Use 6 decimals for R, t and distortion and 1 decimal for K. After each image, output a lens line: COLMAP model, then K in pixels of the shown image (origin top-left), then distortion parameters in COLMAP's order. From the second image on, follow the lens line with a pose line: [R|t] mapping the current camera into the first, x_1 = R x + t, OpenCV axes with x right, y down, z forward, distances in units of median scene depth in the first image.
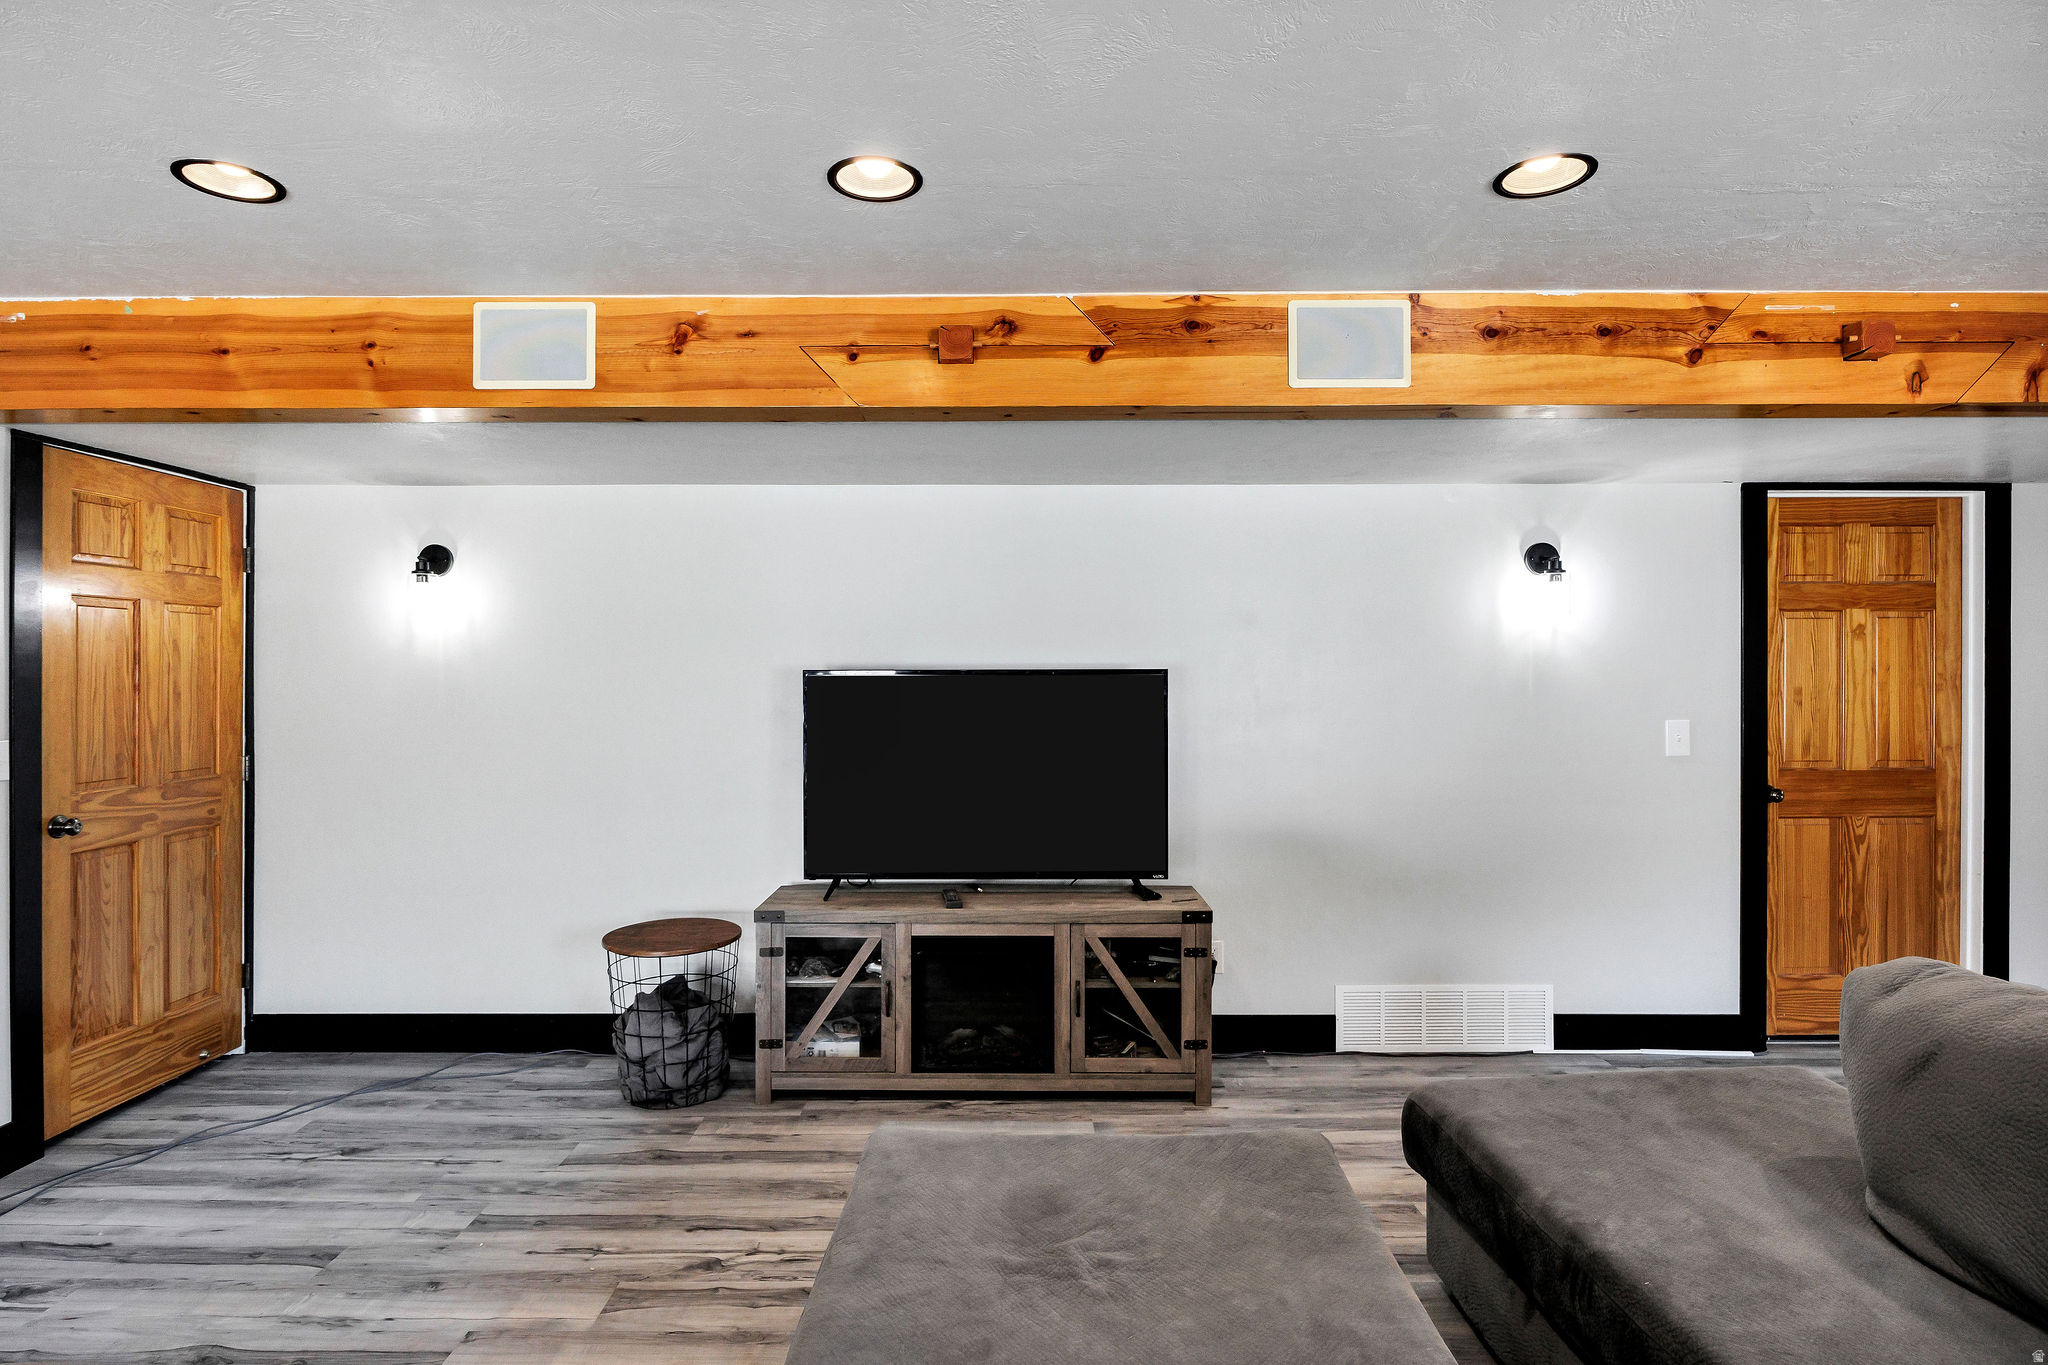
lens RADIAL K [[1045.8, 0, 1024.0], [0, 1045.8, 682.5], [0, 0, 1]] dist [-0.005619, -0.001118]
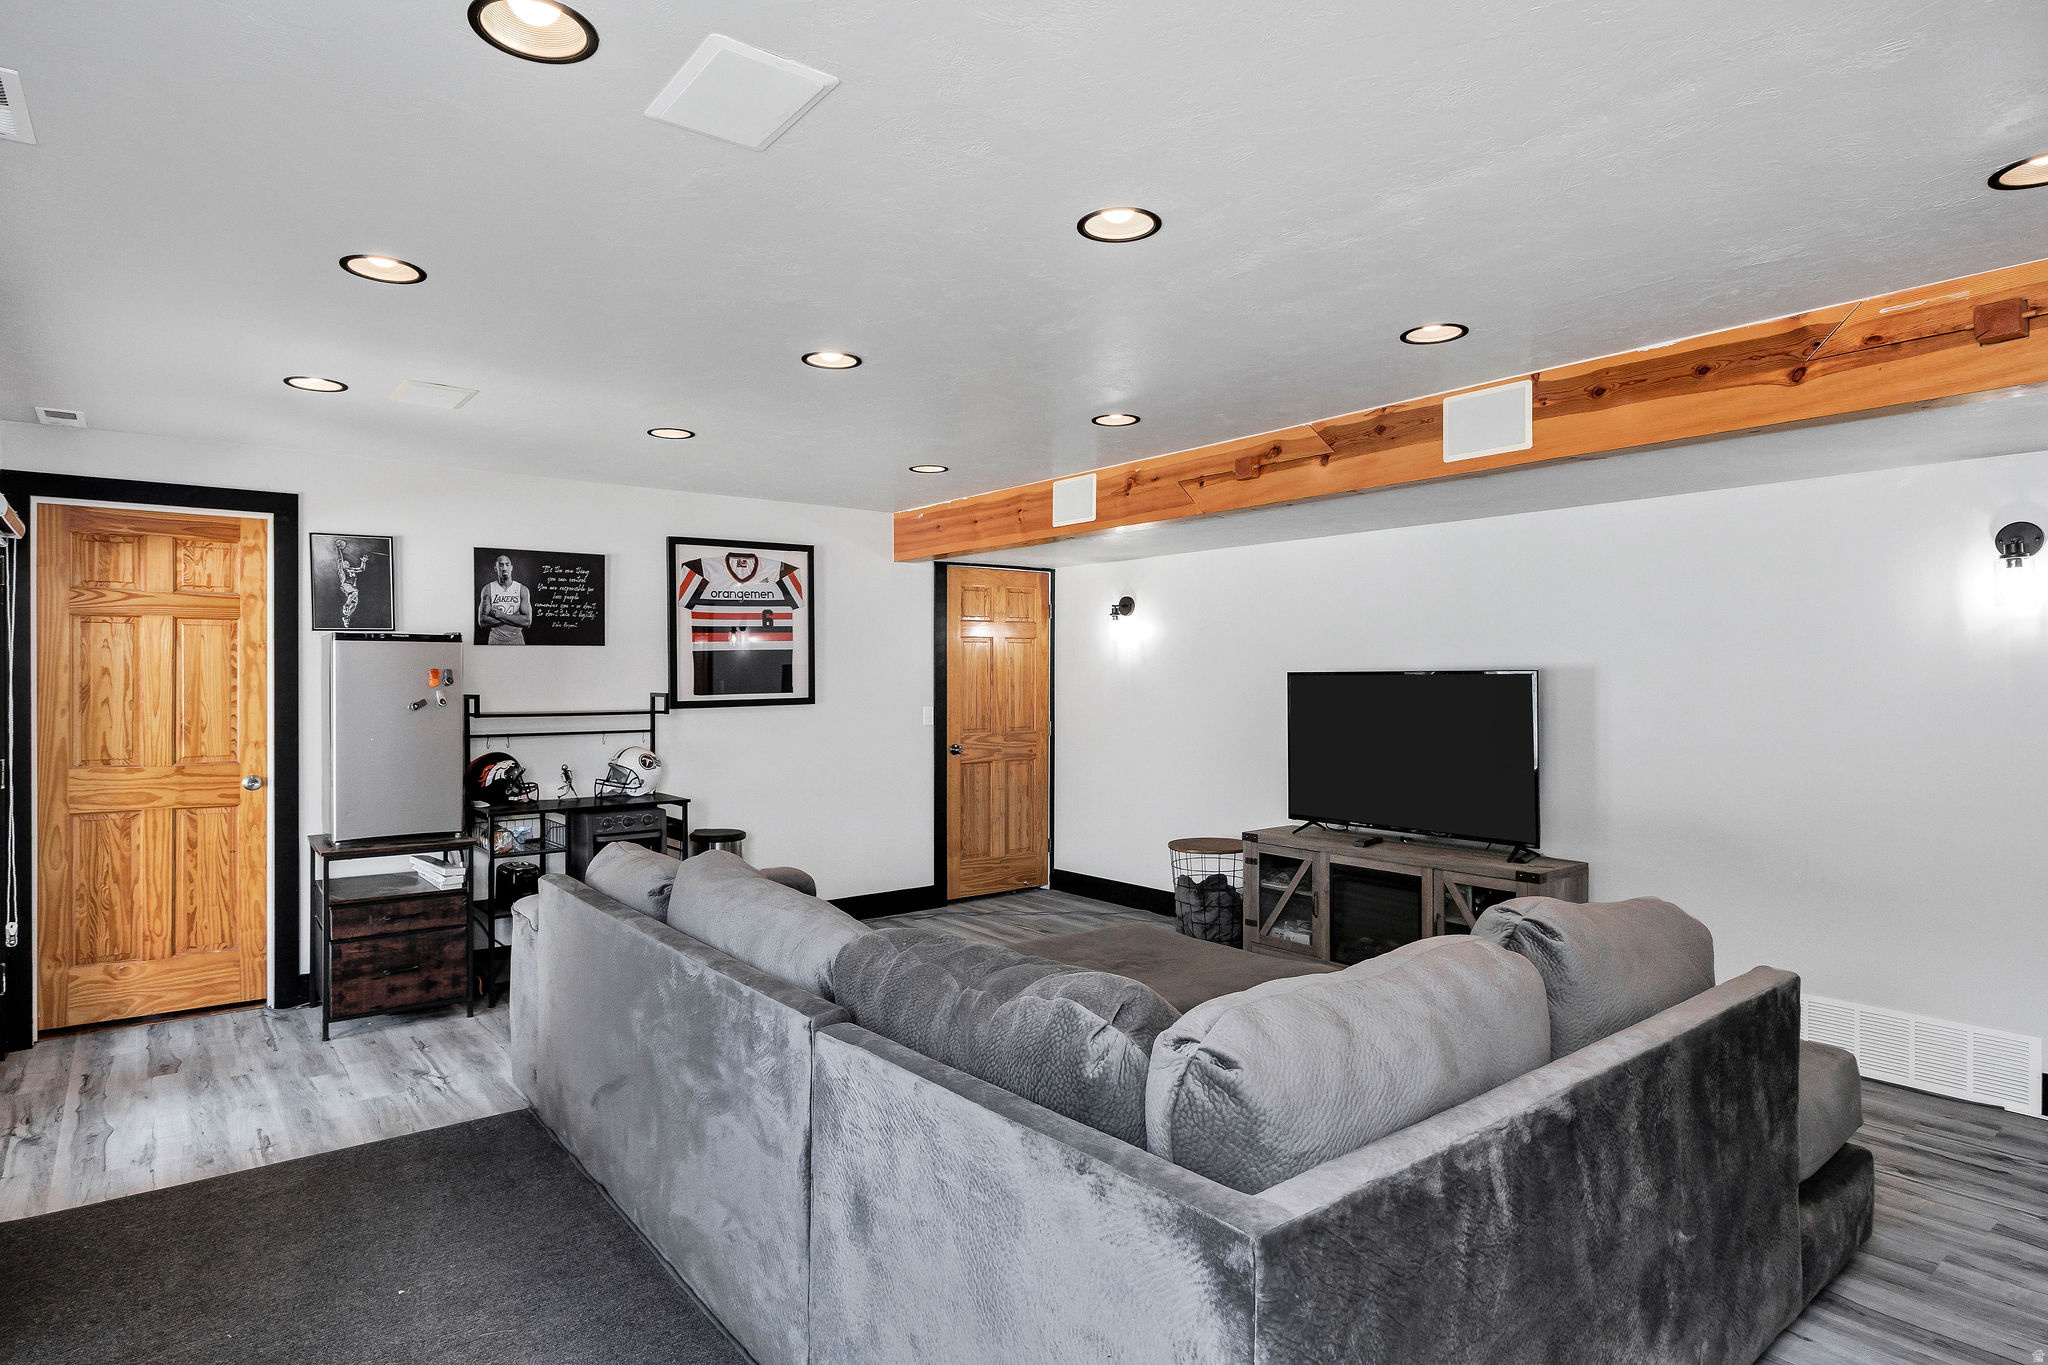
lens RADIAL K [[1094.4, 0, 1024.0], [0, 1094.4, 682.5], [0, 0, 1]] dist [0.000165, -0.000073]
pose [[0.629471, 0.003902, -0.777014, 0.771482], [-0.004529, 0.999989, 0.001353, 0.002076], [0.777011, 0.002668, 0.629482, -0.237965]]
